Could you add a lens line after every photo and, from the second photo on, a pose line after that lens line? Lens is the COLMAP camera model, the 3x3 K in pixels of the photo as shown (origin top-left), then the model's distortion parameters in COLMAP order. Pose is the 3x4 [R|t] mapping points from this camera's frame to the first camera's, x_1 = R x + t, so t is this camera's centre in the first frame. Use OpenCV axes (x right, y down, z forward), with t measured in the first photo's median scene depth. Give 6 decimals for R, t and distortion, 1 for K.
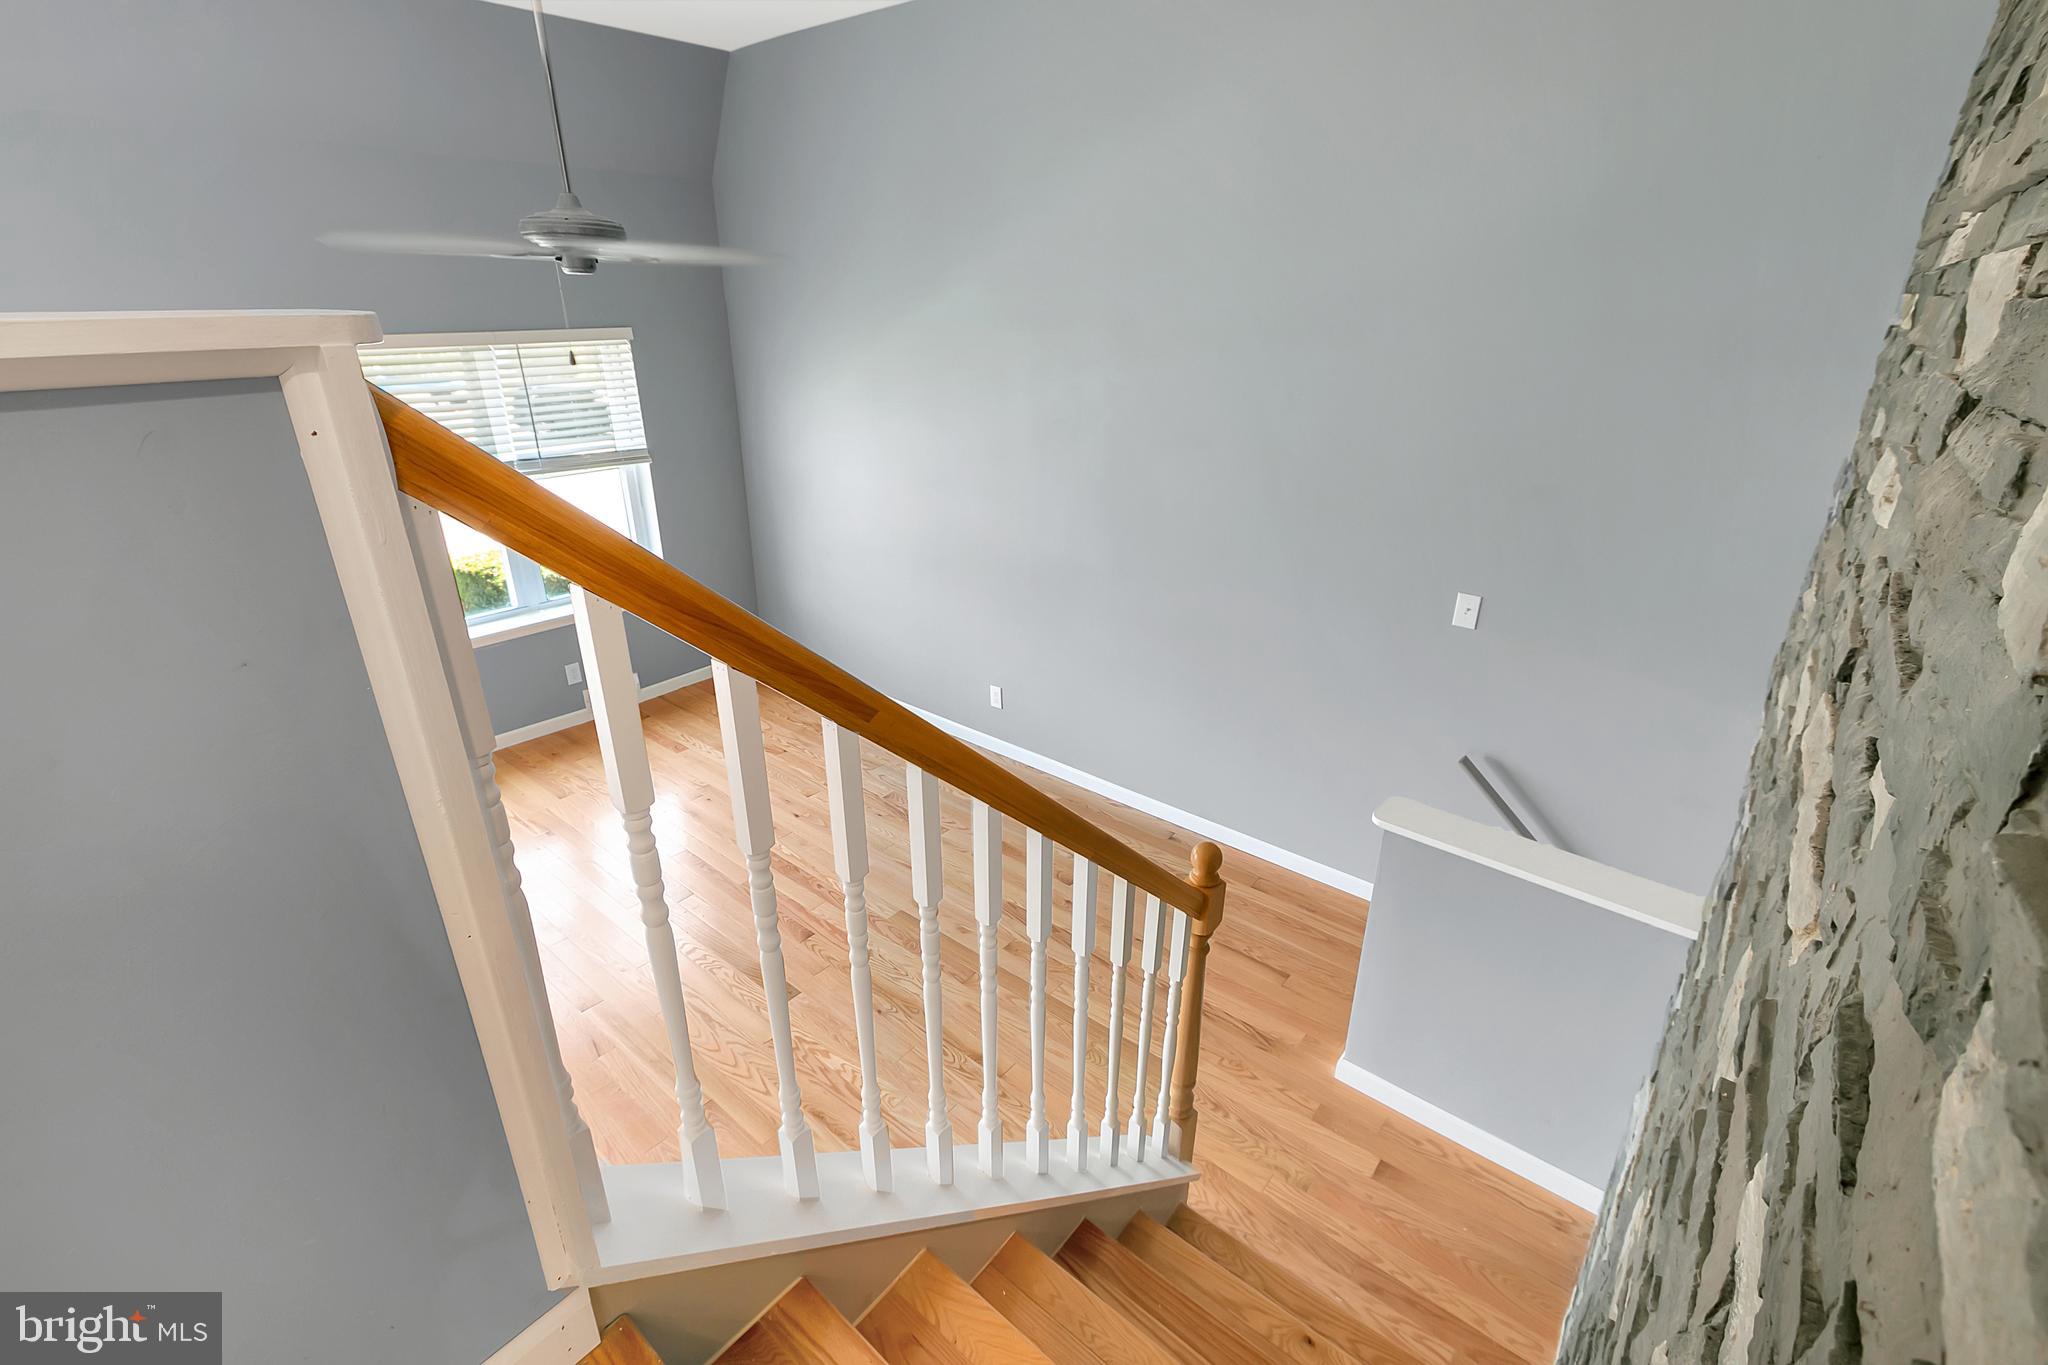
lens RADIAL K [[902.9, 0, 1024.0], [0, 902.9, 682.5], [0, 0, 1]] dist [0.002910, 0.000063]
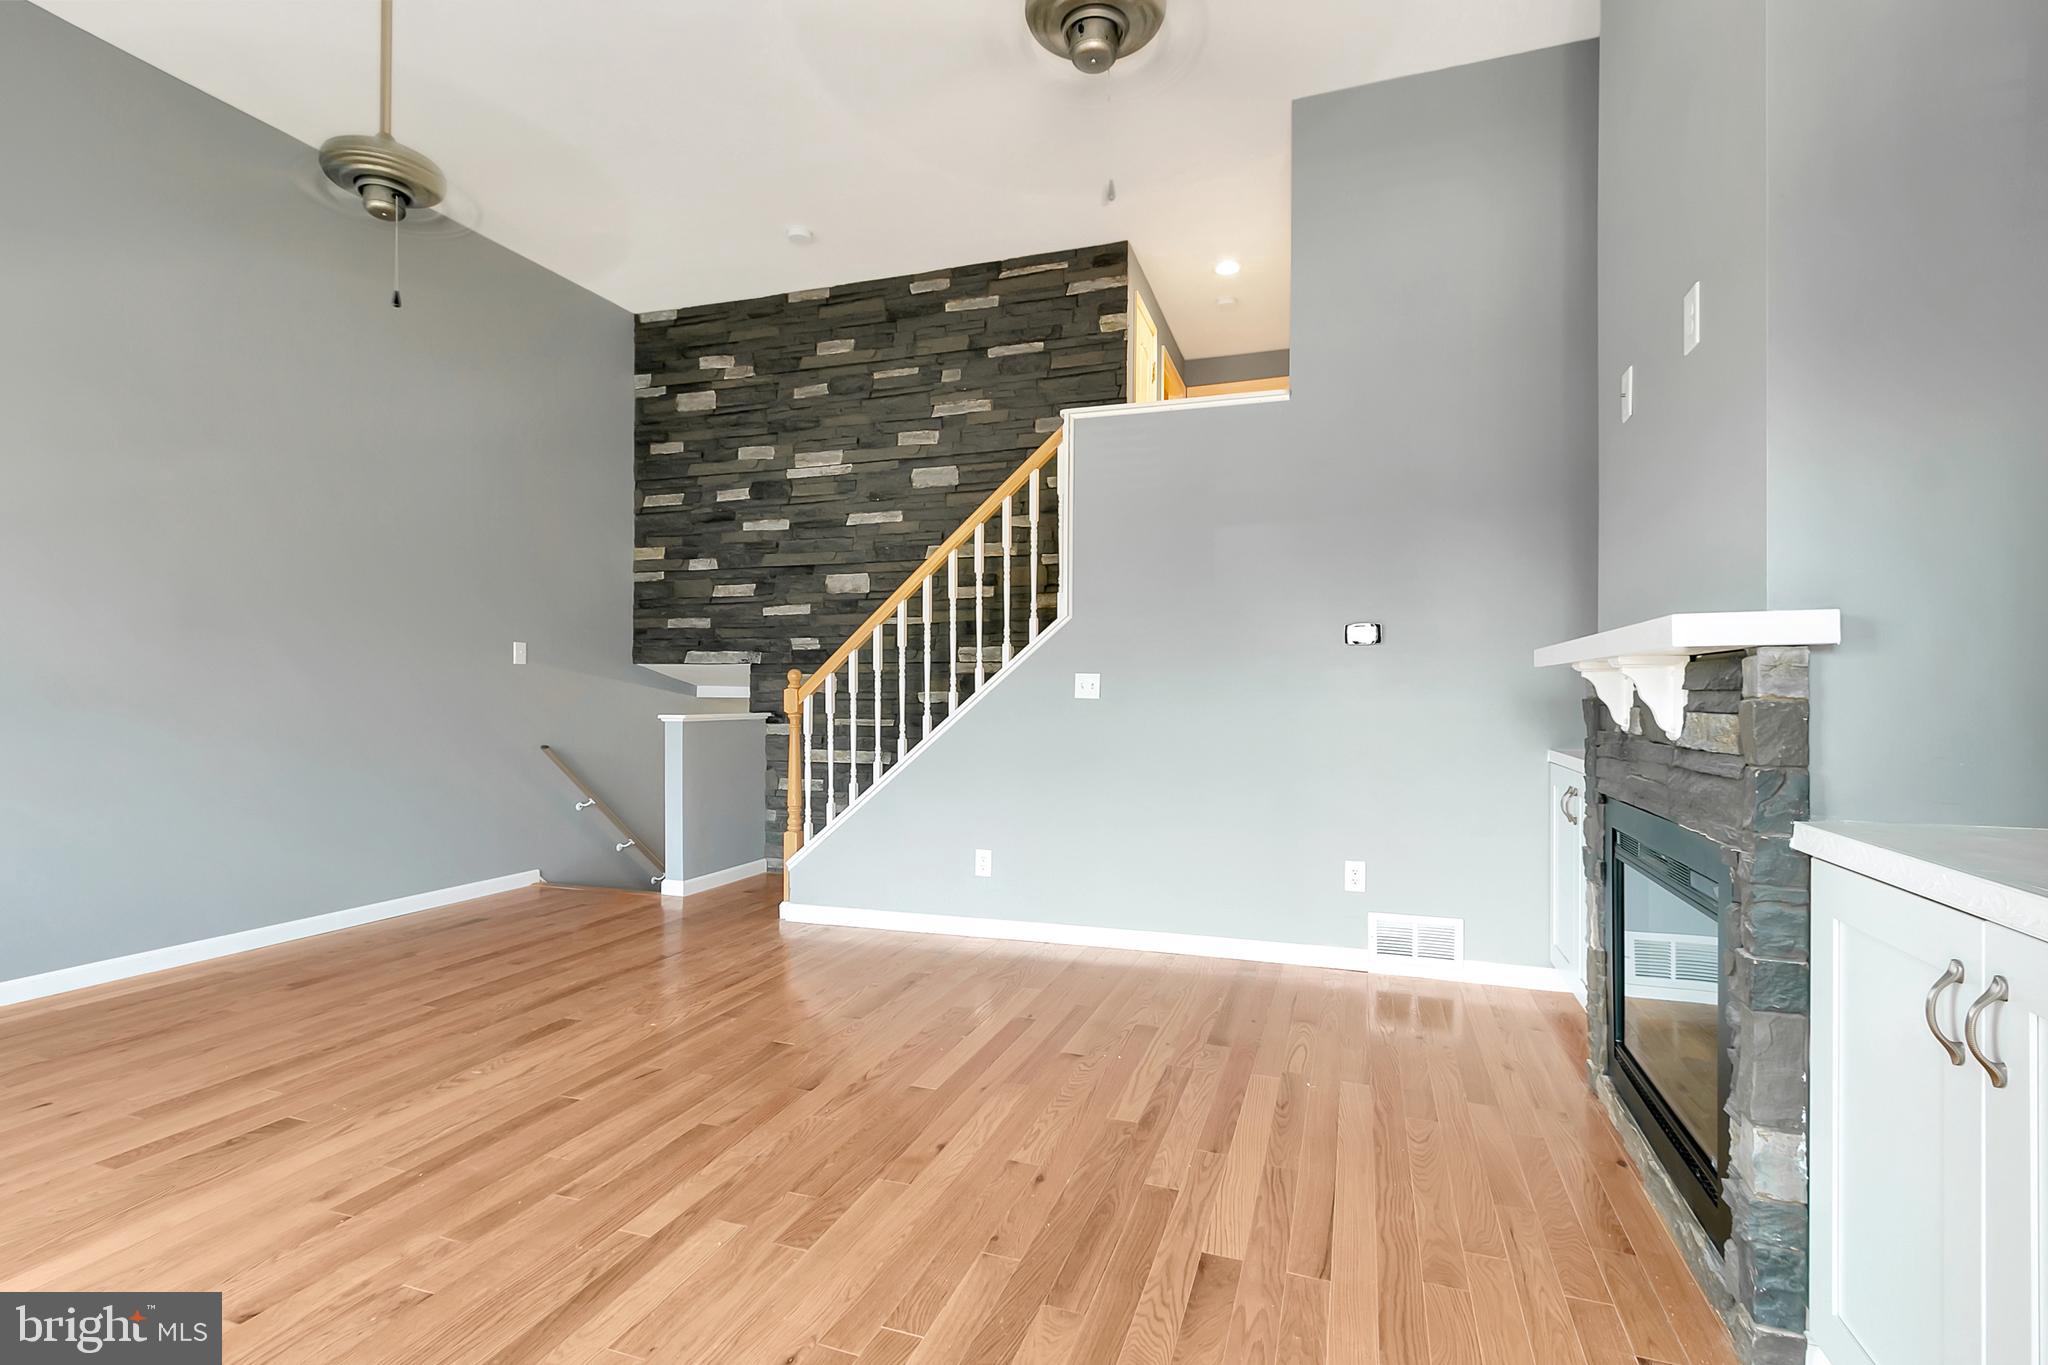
lens RADIAL K [[960.3, 0, 1033.7], [0, 960.3, 685.9], [0, 0, 1]] dist [-0.000239, -0.000514]
pose [[-0.359981, 0.001766, 0.932958, -0.910477], [0.357584, 0.923892, 0.136225, 0.042878], [-0.861712, 0.382649, -0.333215, 0.522065]]
